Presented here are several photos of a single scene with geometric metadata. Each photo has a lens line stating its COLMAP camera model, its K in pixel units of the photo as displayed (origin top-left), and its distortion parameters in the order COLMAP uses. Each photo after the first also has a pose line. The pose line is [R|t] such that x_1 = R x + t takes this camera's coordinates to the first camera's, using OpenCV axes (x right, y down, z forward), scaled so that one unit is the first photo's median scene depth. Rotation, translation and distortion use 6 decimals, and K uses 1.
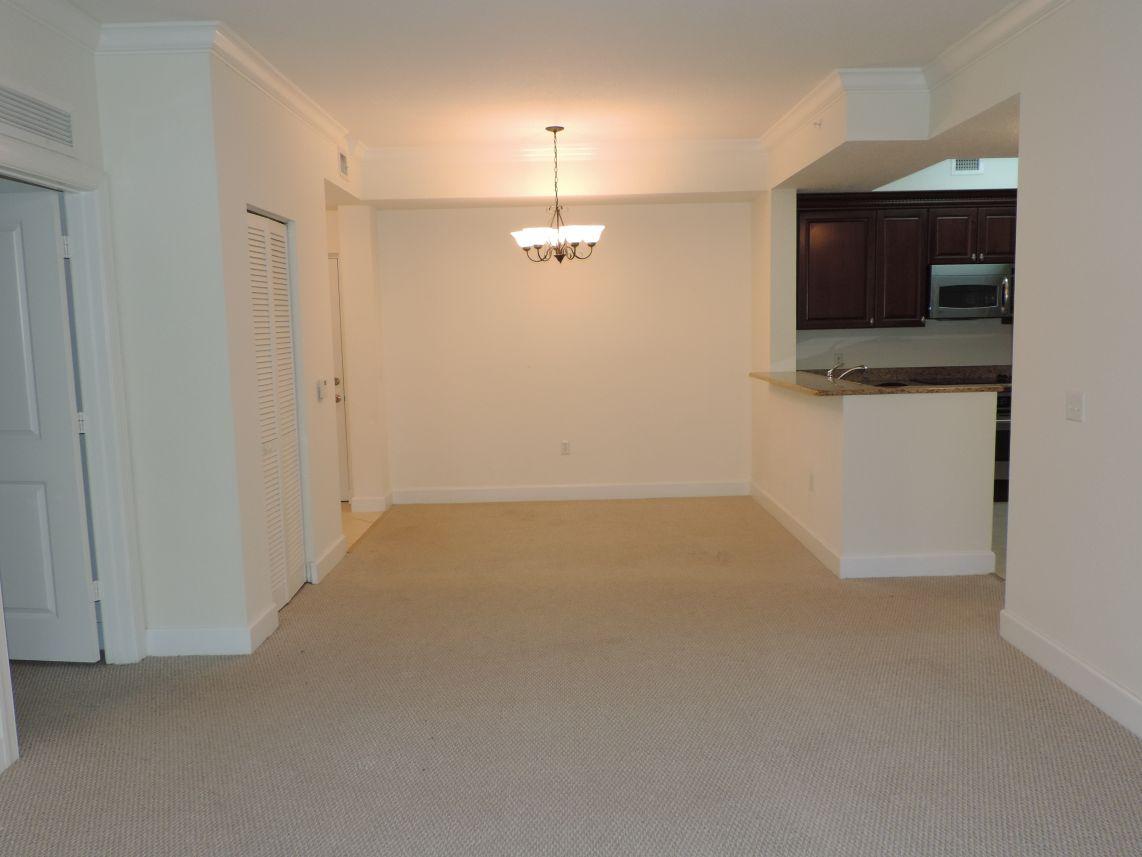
lens RADIAL K [[903.8, 0, 571.0], [0, 903.8, 429.6], [0, 0, 1]] dist [0.001036, -0.008416]
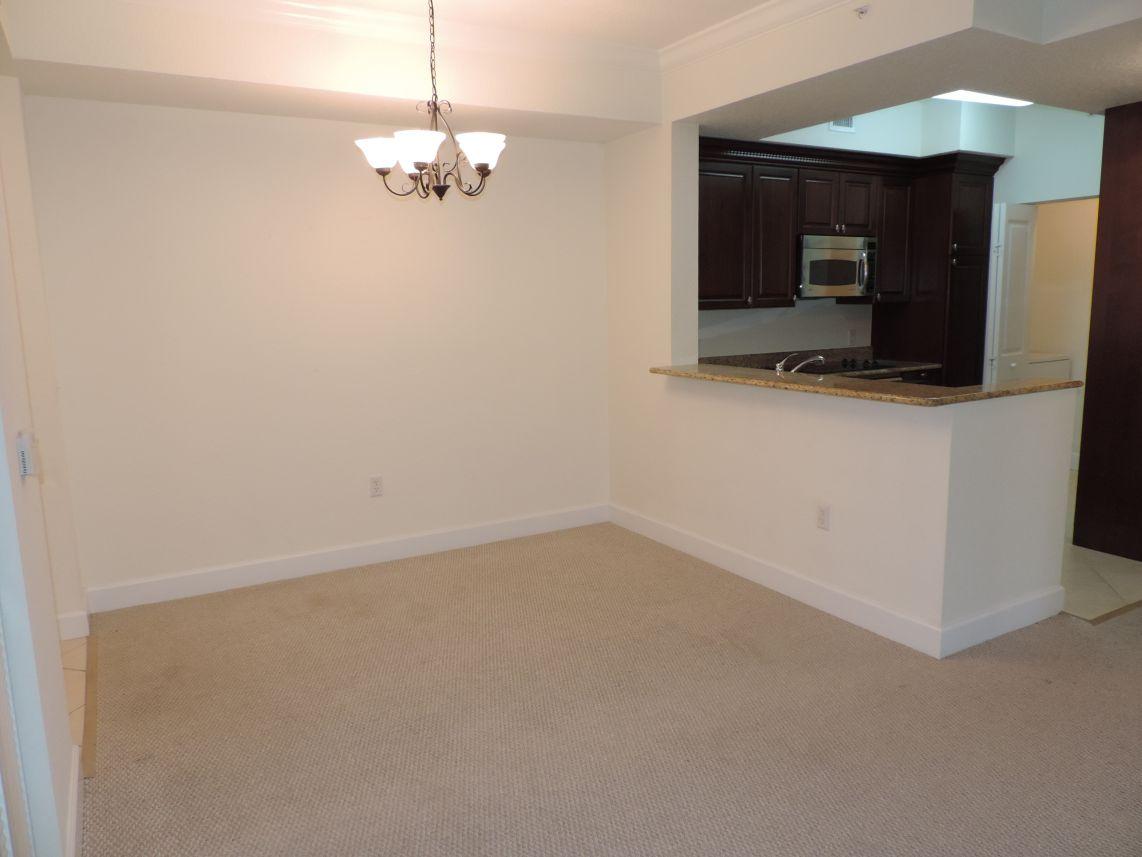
lens RADIAL K [[802.6, 0, 573.7], [0, 802.6, 423.1], [0, 0, 1]] dist [-0.000370, 0.000928]
pose [[0.872646, -0.072034, 0.483012, -0.179501], [0.060985, 0.997393, 0.038566, -0.045276], [-0.484531, -0.004198, 0.874764, 0.431650]]
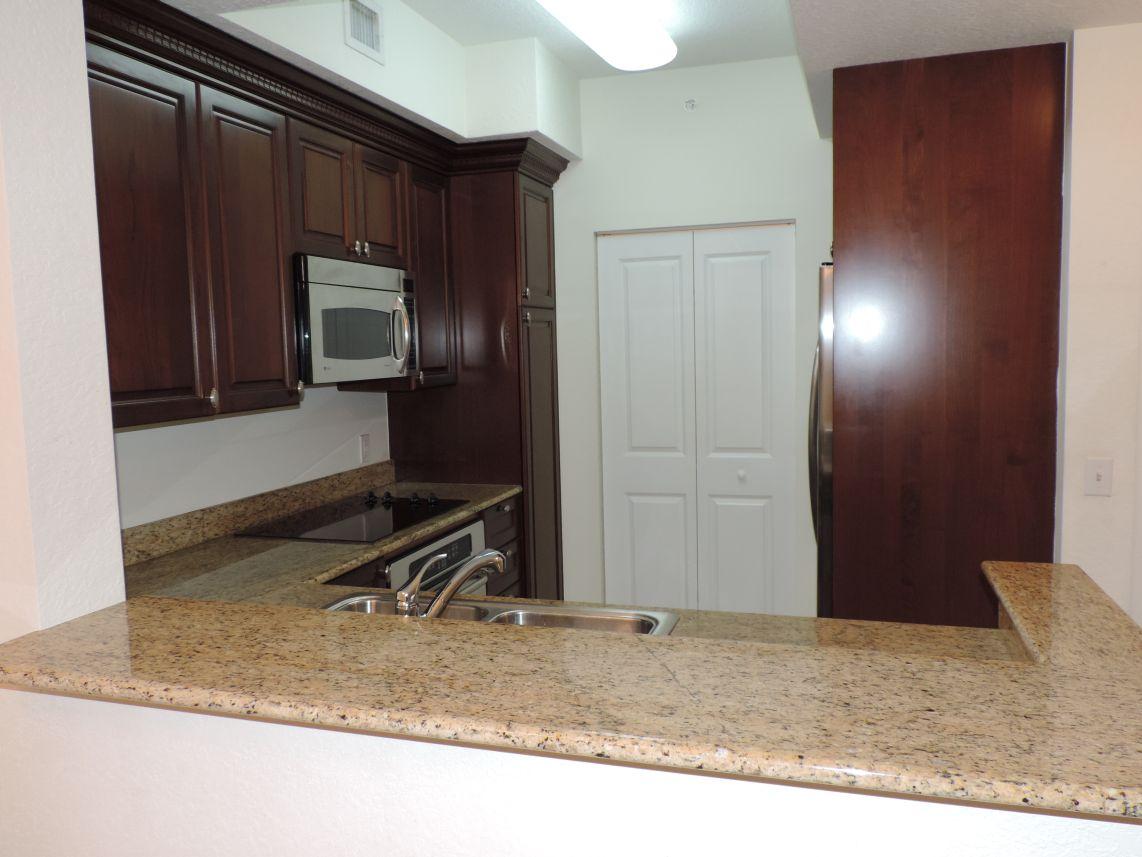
lens RADIAL K [[903.8, 0, 571.5], [0, 903.8, 419.7], [0, 0, 1]] dist [0.001036, -0.008416]
pose [[0.315757, -0.069506, 0.946291, 0.042280], [0.136238, 0.990300, 0.027279, -0.102935], [-0.939008, 0.120307, 0.322164, 0.763270]]
